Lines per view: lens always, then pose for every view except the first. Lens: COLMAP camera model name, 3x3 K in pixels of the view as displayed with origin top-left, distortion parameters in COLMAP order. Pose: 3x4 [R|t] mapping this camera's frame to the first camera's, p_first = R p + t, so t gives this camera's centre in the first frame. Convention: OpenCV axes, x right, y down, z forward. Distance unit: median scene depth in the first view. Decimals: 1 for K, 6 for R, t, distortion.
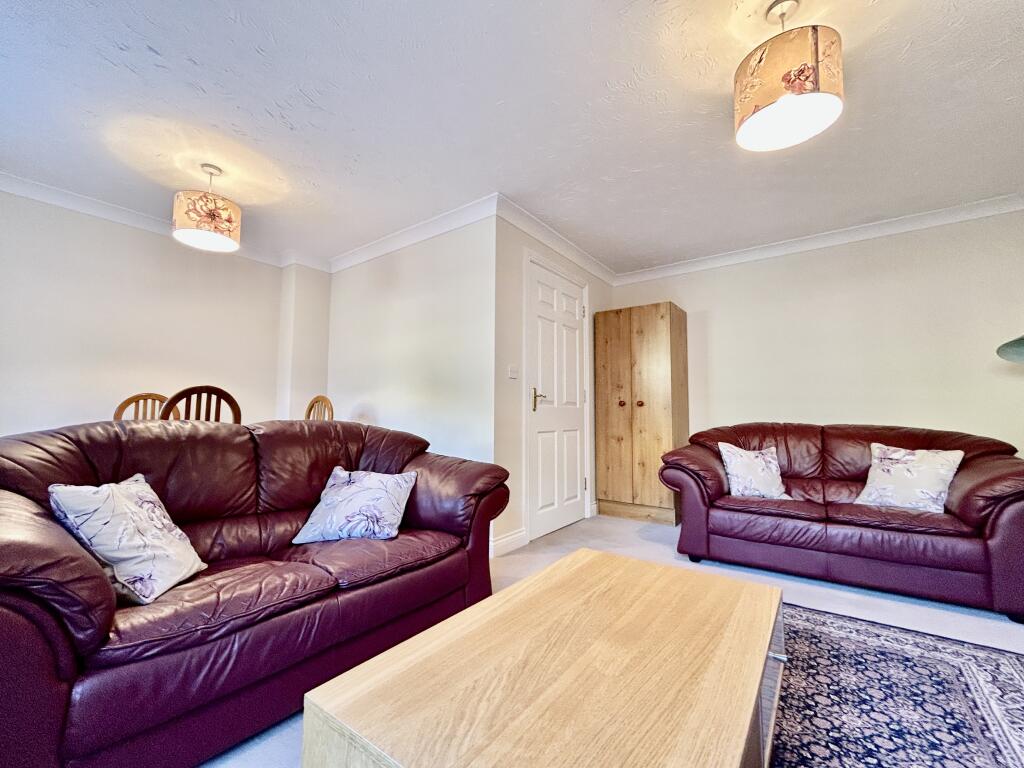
lens RADIAL K [[417.7, 0, 518.2], [0, 417.7, 382.3], [0, 0, 1]] dist [0.001287, 0.000118]
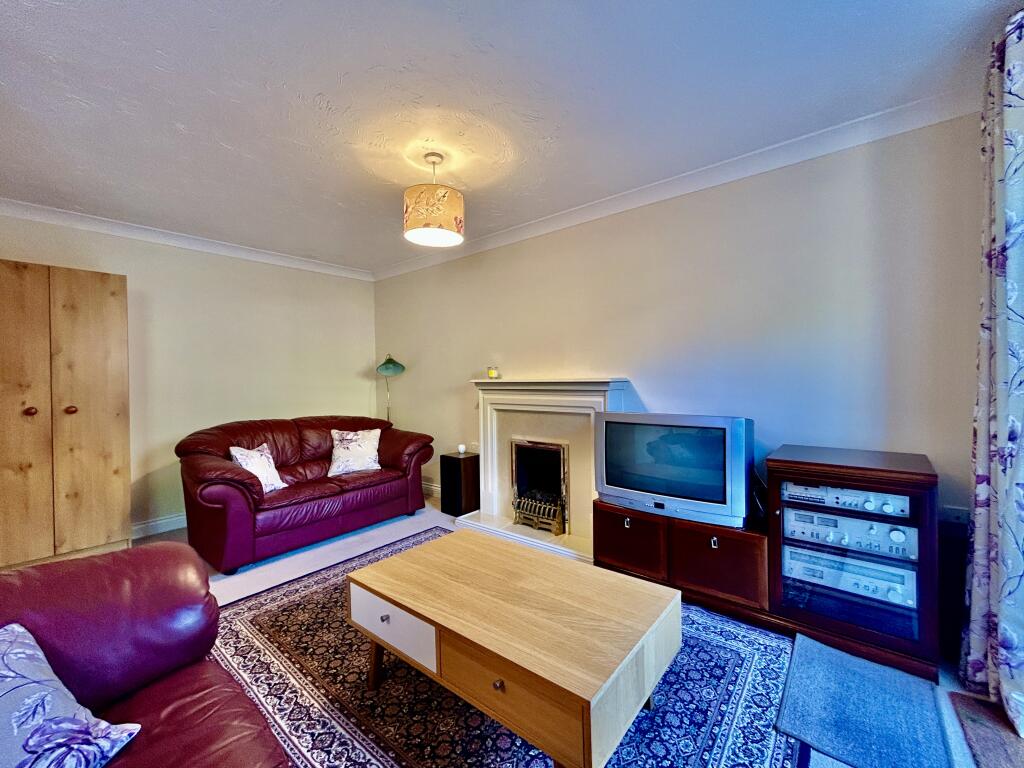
lens RADIAL K [[438.9, 0, 481.8], [0, 438.9, 382.6], [0, 0, 1]] dist [-0.001050, -0.000050]
pose [[0.102273, -0.022585, 0.994500, -0.513800], [-0.054182, 0.998132, 0.028239, -0.074691], [-0.993280, -0.056773, 0.100858, 0.340008]]
